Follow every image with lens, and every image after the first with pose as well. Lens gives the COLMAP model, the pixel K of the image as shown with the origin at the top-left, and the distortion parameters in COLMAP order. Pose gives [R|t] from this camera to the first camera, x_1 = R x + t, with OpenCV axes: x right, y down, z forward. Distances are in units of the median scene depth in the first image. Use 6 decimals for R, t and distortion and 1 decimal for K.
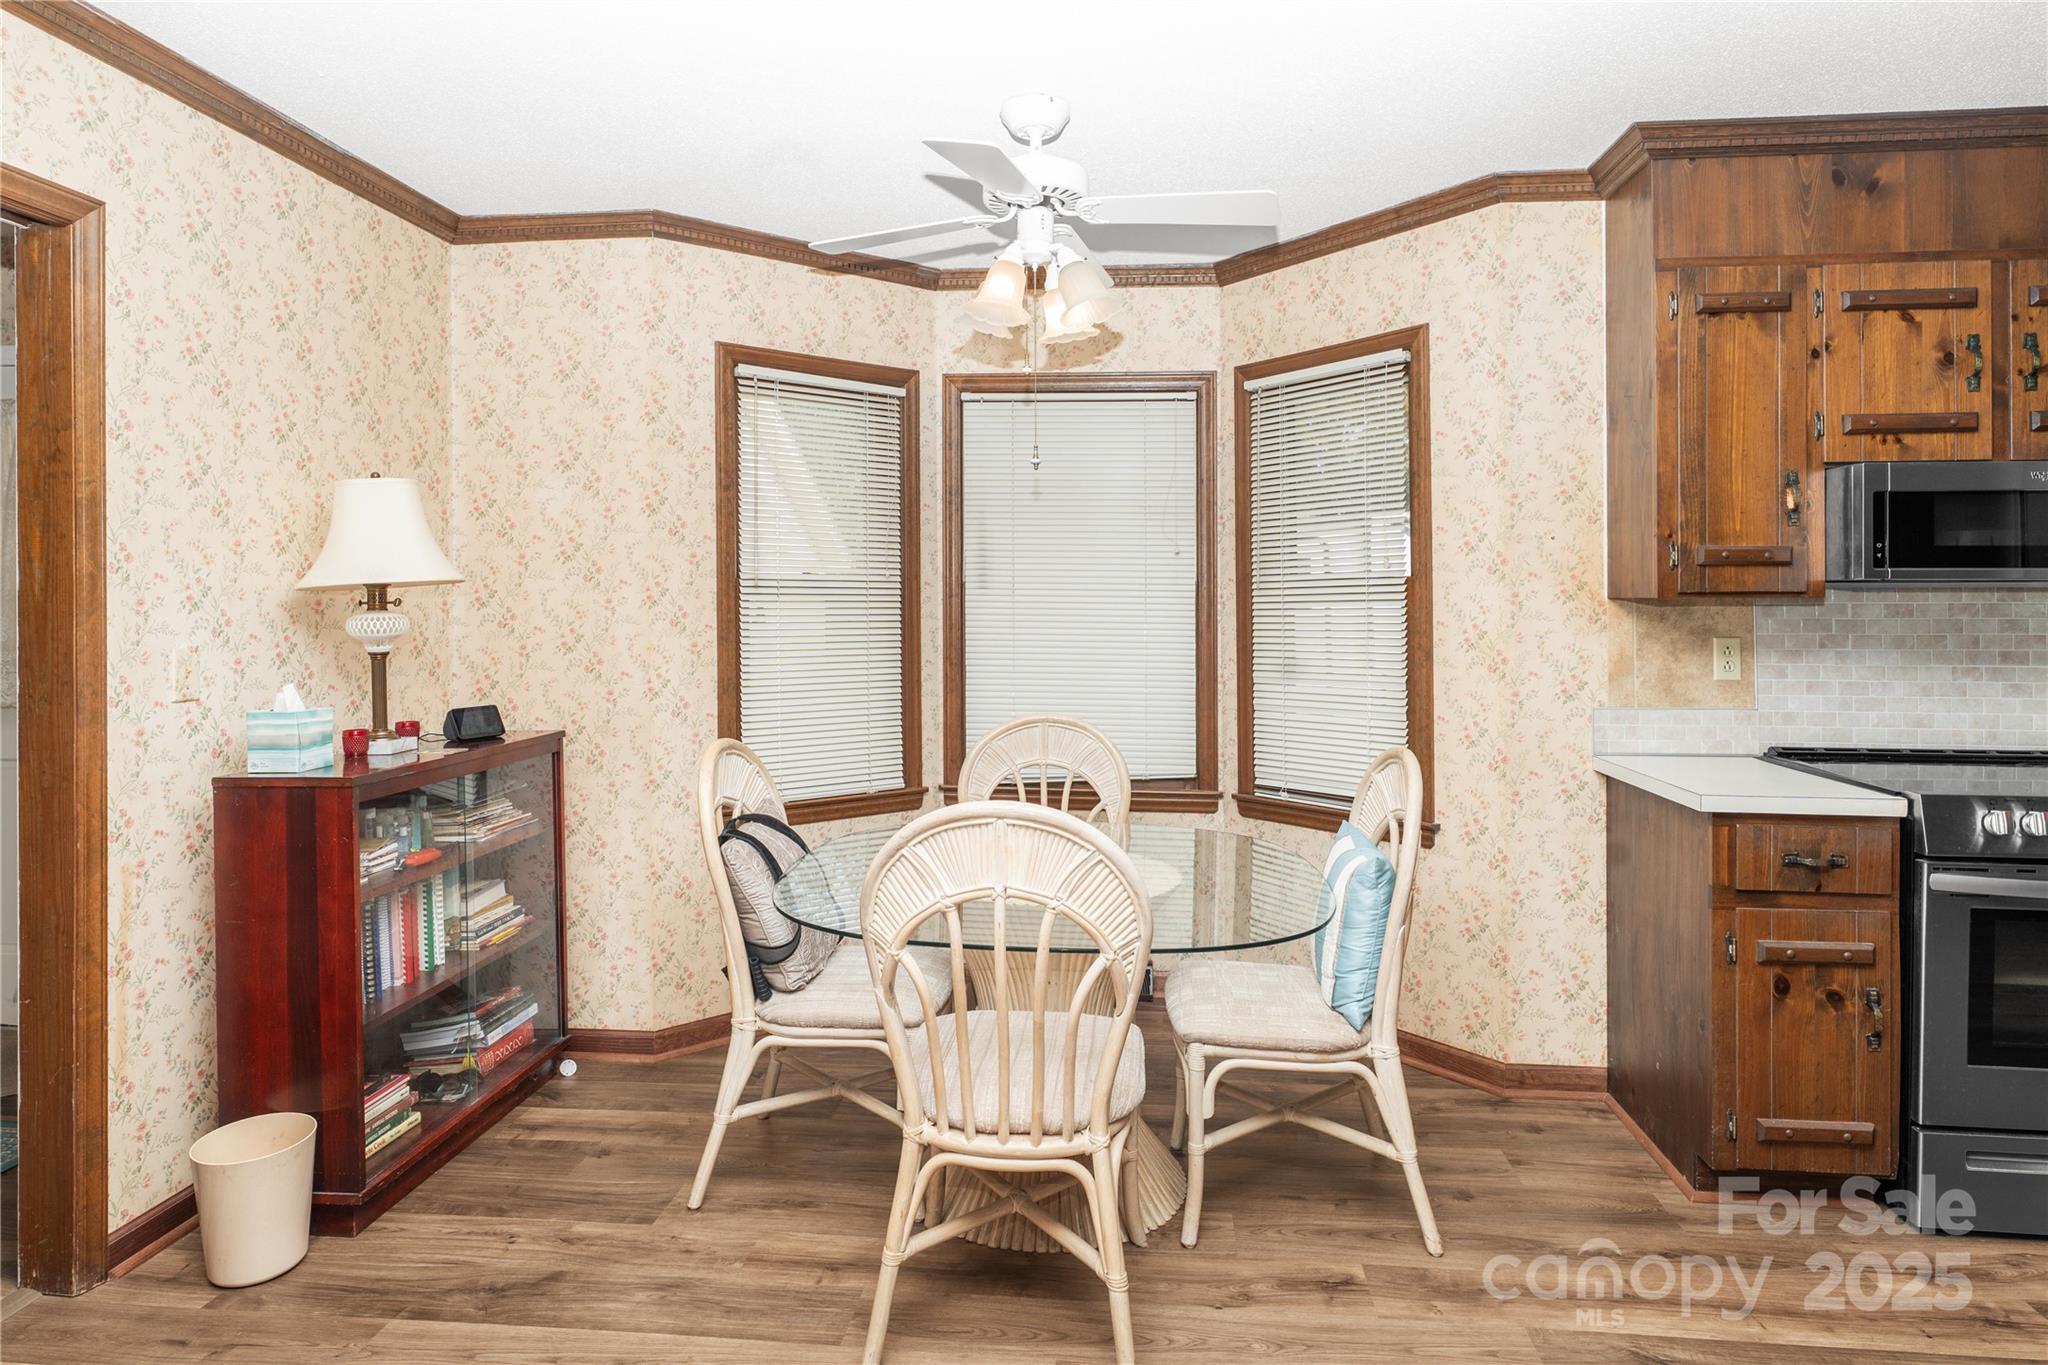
lens RADIAL K [[1198.5, 0, 1029.6], [0, 1198.5, 602.5], [0, 0, 1]] dist [0.000265, 0.001063]
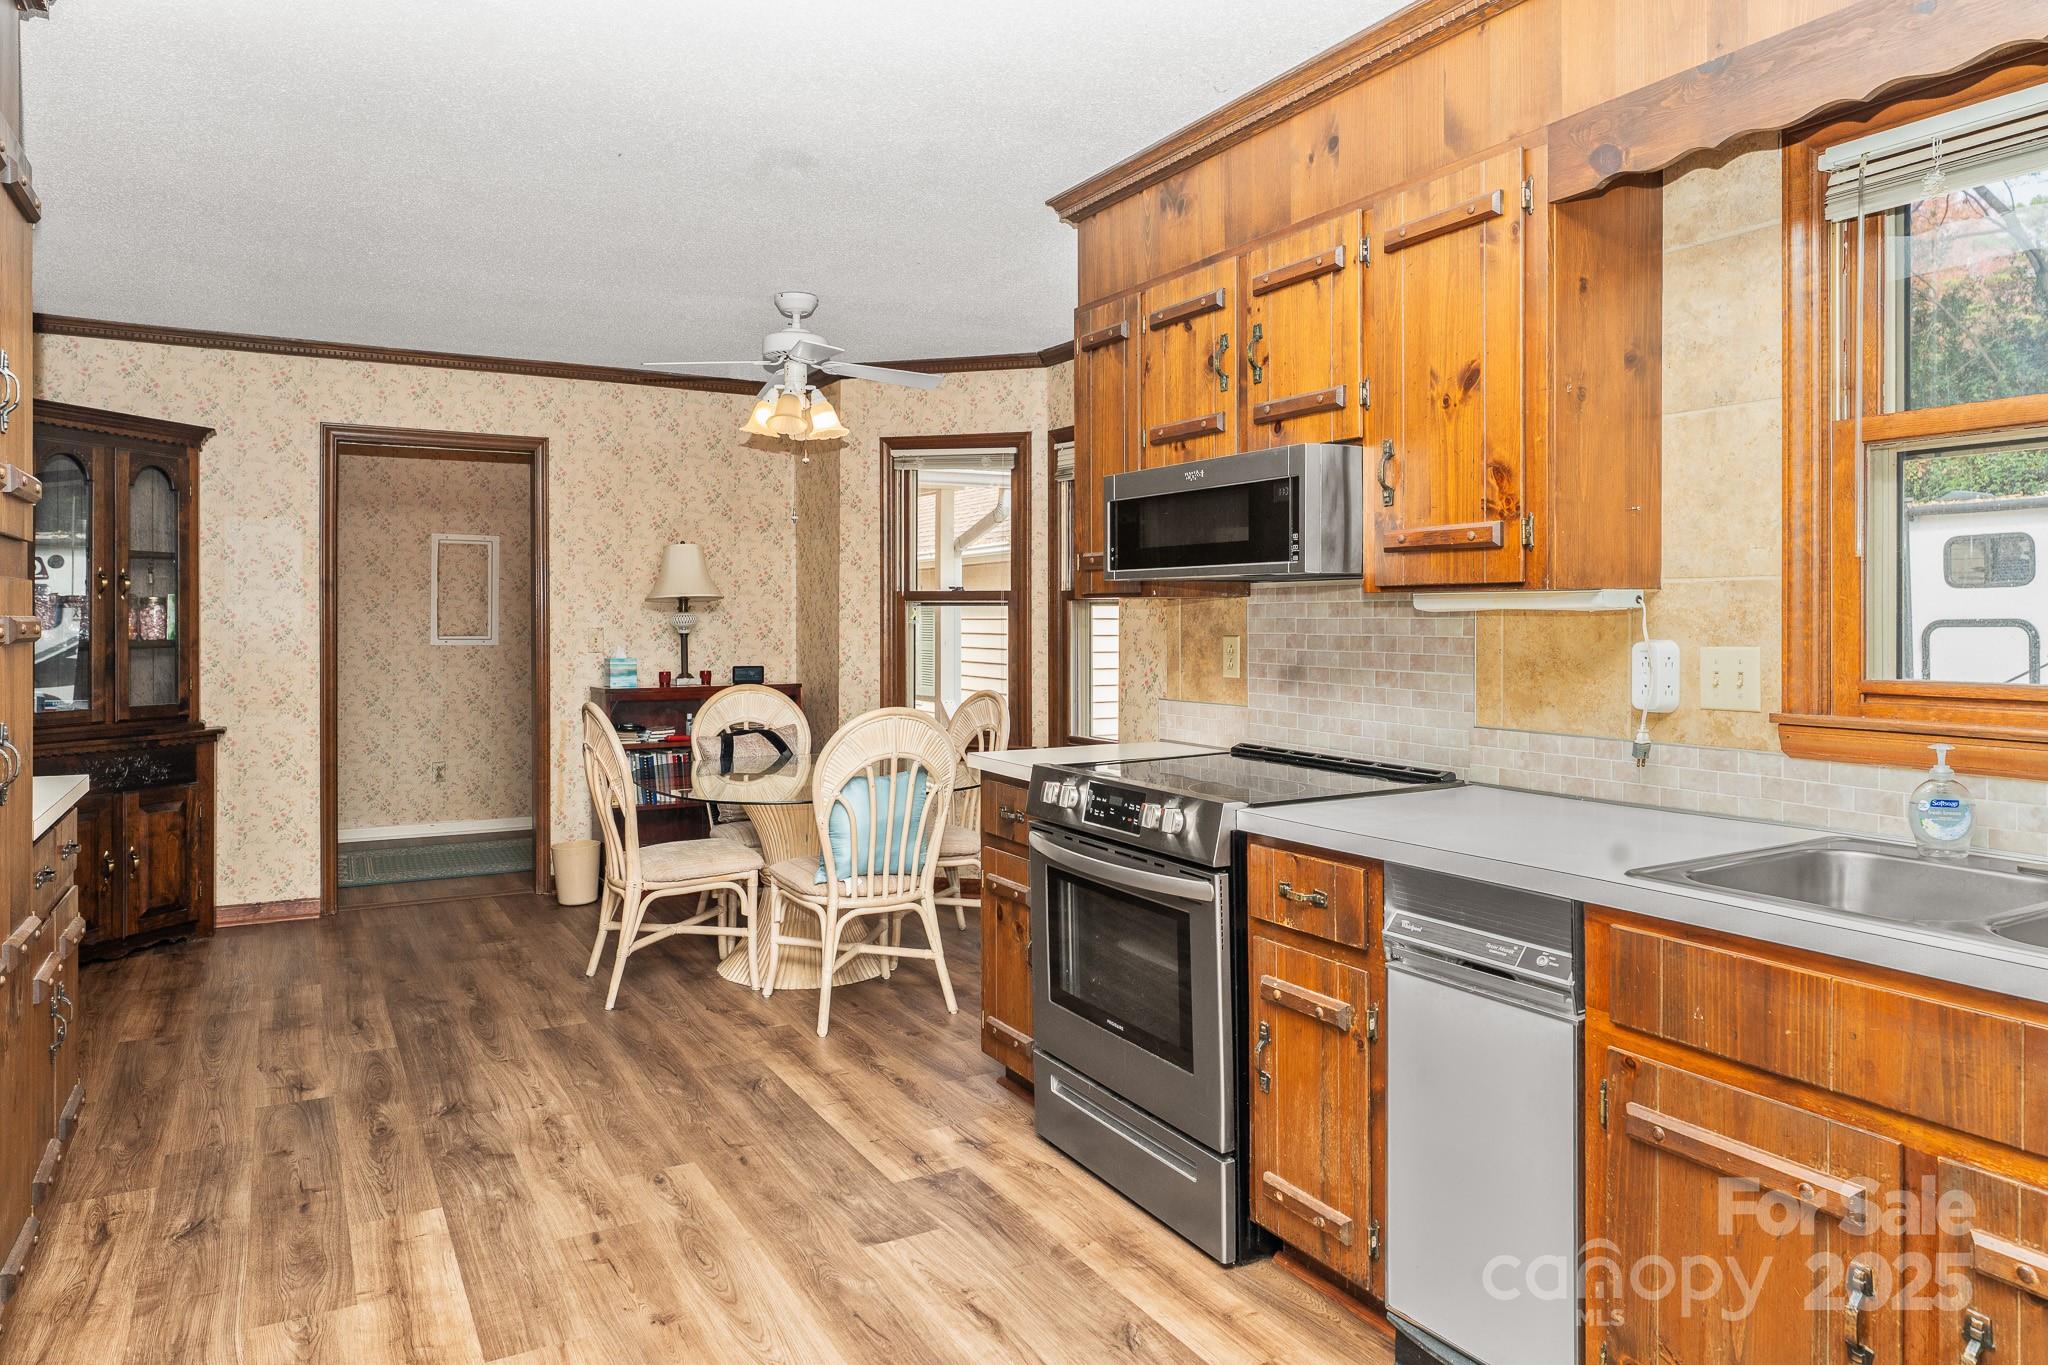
lens RADIAL K [[1325.1, 0, 1030.3], [0, 1325.1, 631.5], [0, 0, 1]] dist [0.000119, 0.001591]
pose [[0.577953, 0.010392, -0.816004, 1.564472], [0.001004, 0.999909, 0.013446, 0.010614], [0.816069, -0.008590, 0.577890, 0.216572]]
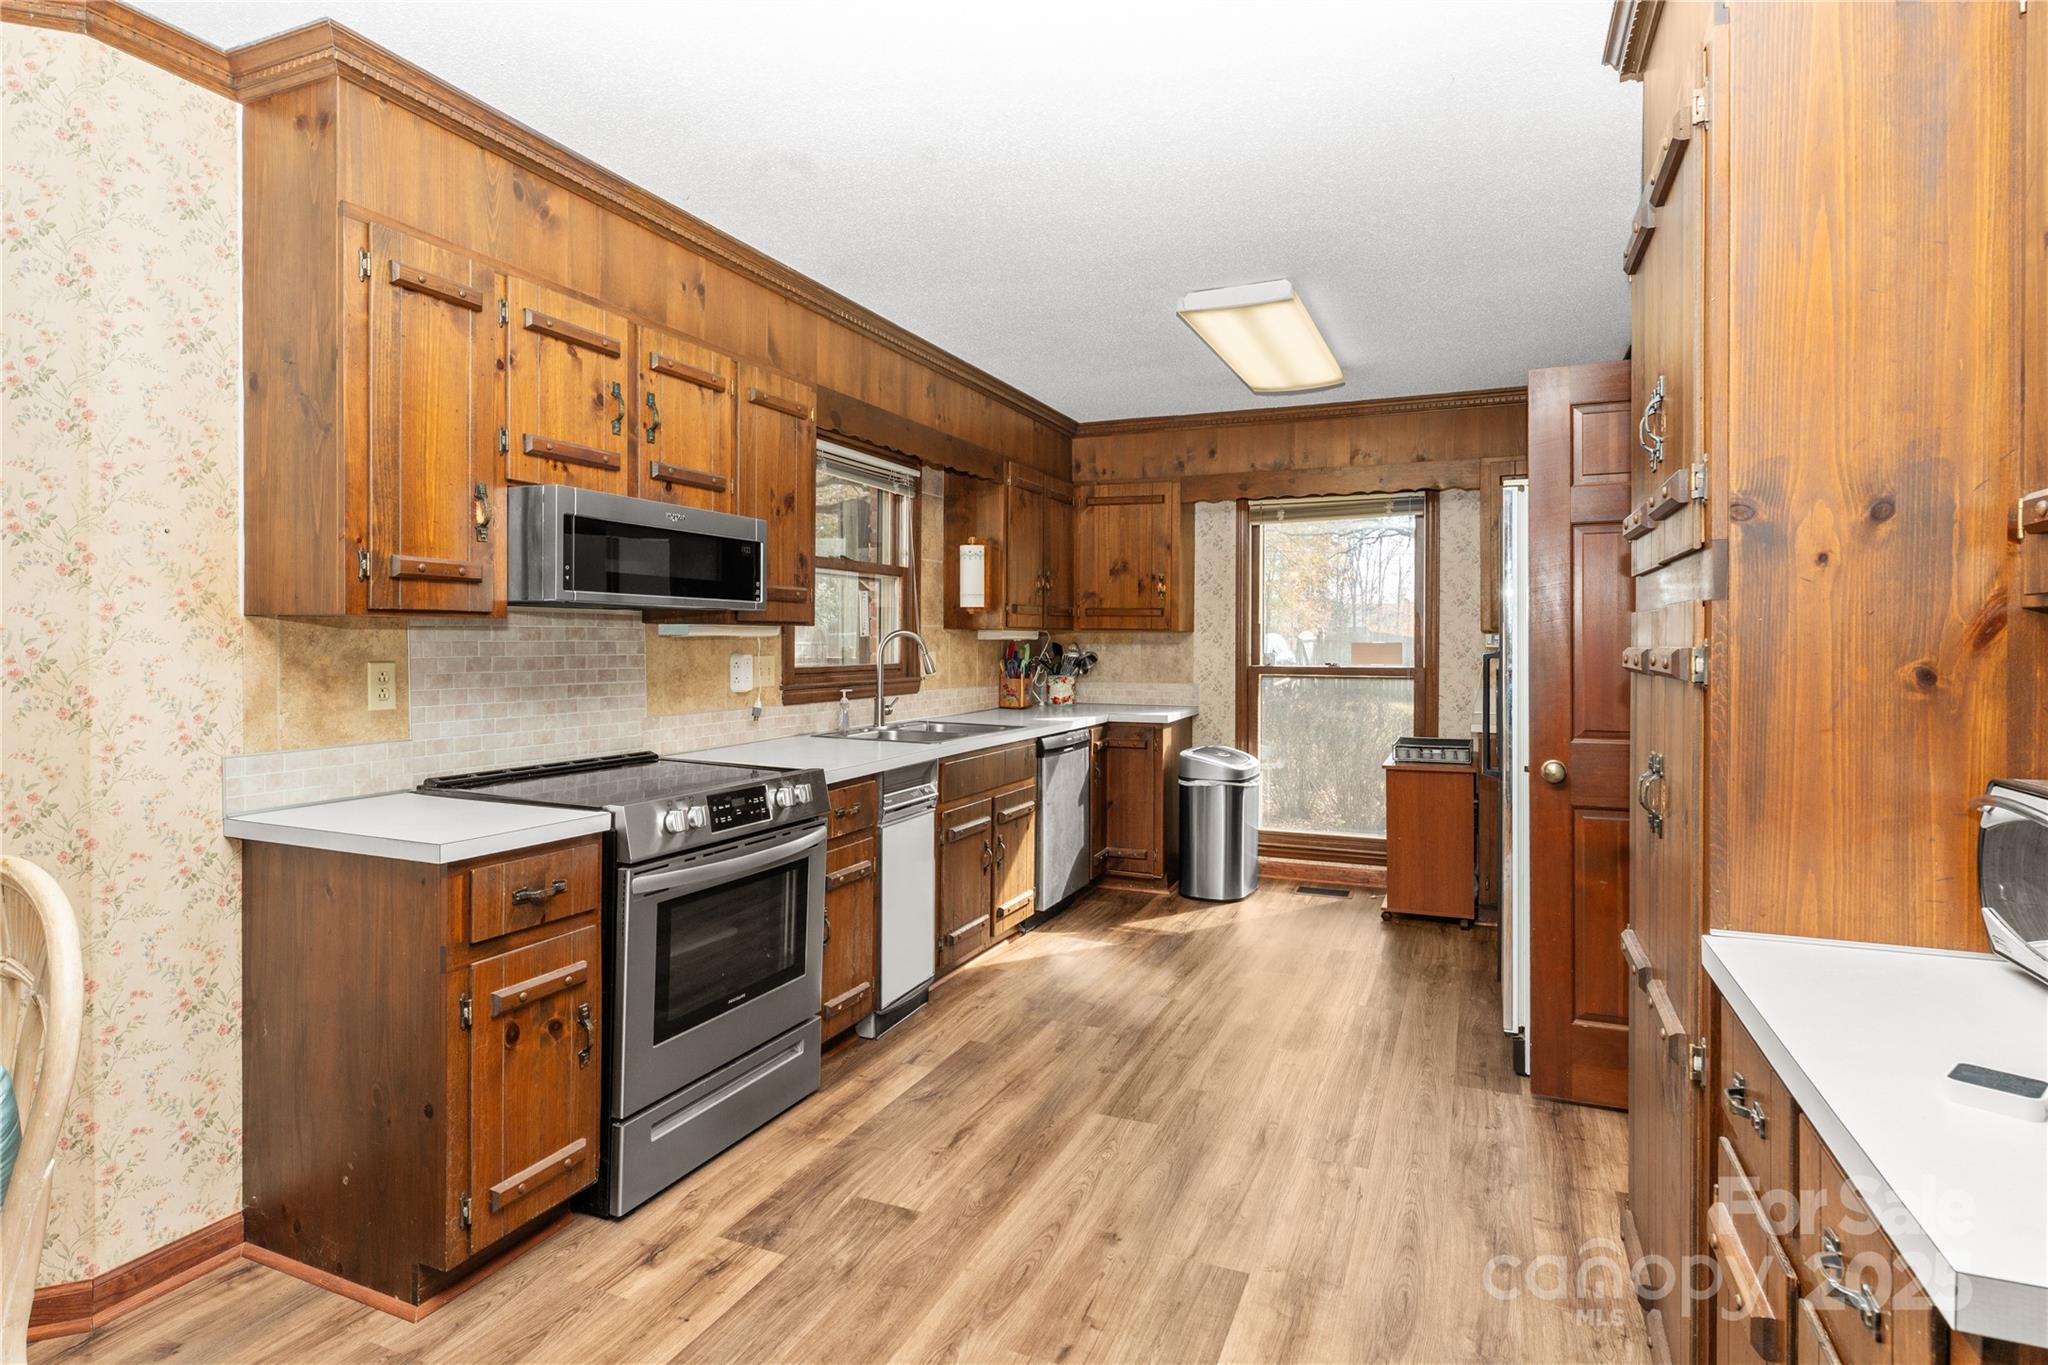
lens RADIAL K [[1064.9, 0, 1035.4], [0, 1064.9, 650.1], [0, 0, 1]] dist [0.000282, -0.000280]
pose [[0.290123, -0.006500, 0.956967, -0.038876], [-0.007012, 0.999936, 0.008917, 0.010787], [-0.956964, -0.009297, 0.290058, 0.336515]]
